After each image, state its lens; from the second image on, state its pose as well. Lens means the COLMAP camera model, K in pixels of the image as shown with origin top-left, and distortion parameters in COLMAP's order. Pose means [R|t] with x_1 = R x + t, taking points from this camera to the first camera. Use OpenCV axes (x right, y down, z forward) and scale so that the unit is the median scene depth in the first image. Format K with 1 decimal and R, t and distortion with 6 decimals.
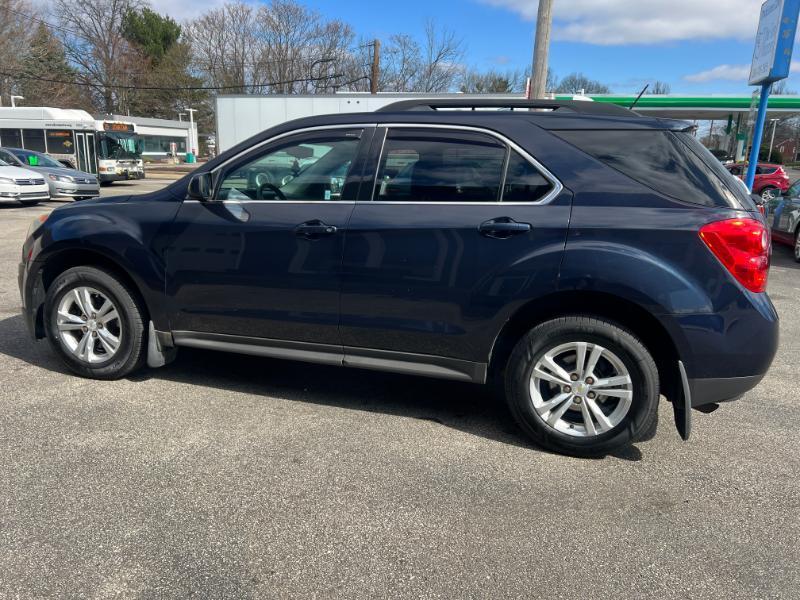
lens RADIAL K [[604.2, 0, 405.2], [0, 604.2, 302.6], [0, 0, 1]] dist [0.046376, -0.047579]
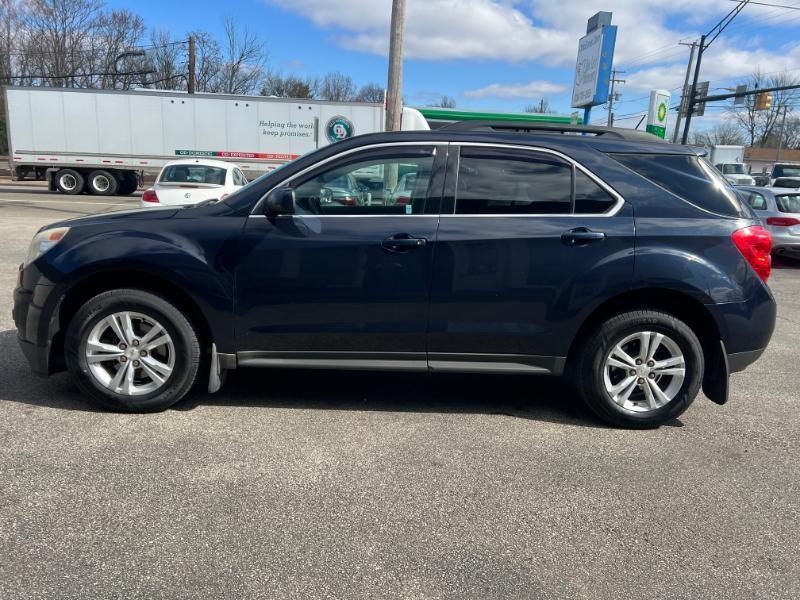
lens RADIAL K [[604.2, 0, 408.4], [0, 604.2, 299.3], [0, 0, 1]] dist [0.046376, -0.047579]
pose [[0.946972, -0.054647, 0.316634, -0.458294], [0.058586, 0.998278, -0.002925, -0.018787], [-0.315929, 0.021320, 0.948543, 0.015704]]
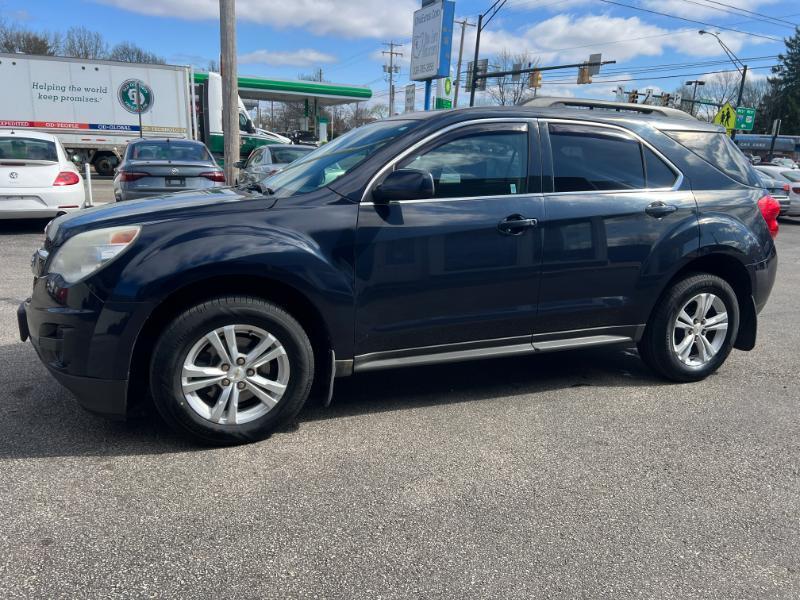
lens RADIAL K [[604.2, 0, 405.2], [0, 604.2, 299.1], [0, 0, 1]] dist [0.046376, -0.047579]
pose [[0.775217, -0.150244, 0.613567, -0.895901], [0.131318, 0.988414, 0.076118, -0.094715], [-0.617894, 0.021565, 0.785965, 0.316914]]
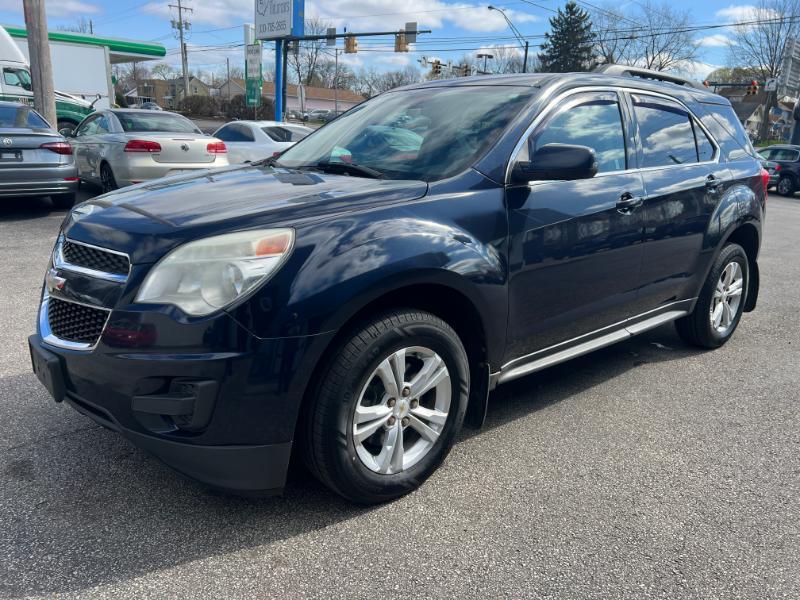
lens RADIAL K [[604.2, 0, 407.0], [0, 604.2, 298.6], [0, 0, 1]] dist [0.046376, -0.047579]
pose [[0.529100, -0.237005, 0.814790, -1.085365], [0.168150, 0.970446, 0.173091, -0.189644], [-0.831733, 0.045424, 0.553315, 0.745907]]
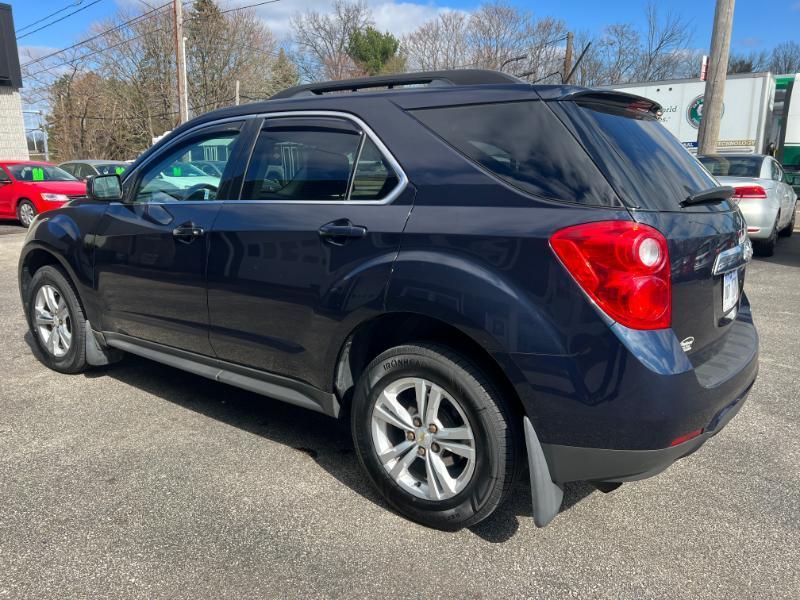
lens RADIAL K [[604.2, 0, 407.4], [0, 604.2, 305.6], [0, 0, 1]] dist [0.046376, -0.047579]
pose [[0.941240, 0.046390, -0.334537, 0.467053], [-0.046262, 0.998894, 0.008357, -0.030650], [0.334555, 0.007610, 0.942346, 0.227356]]
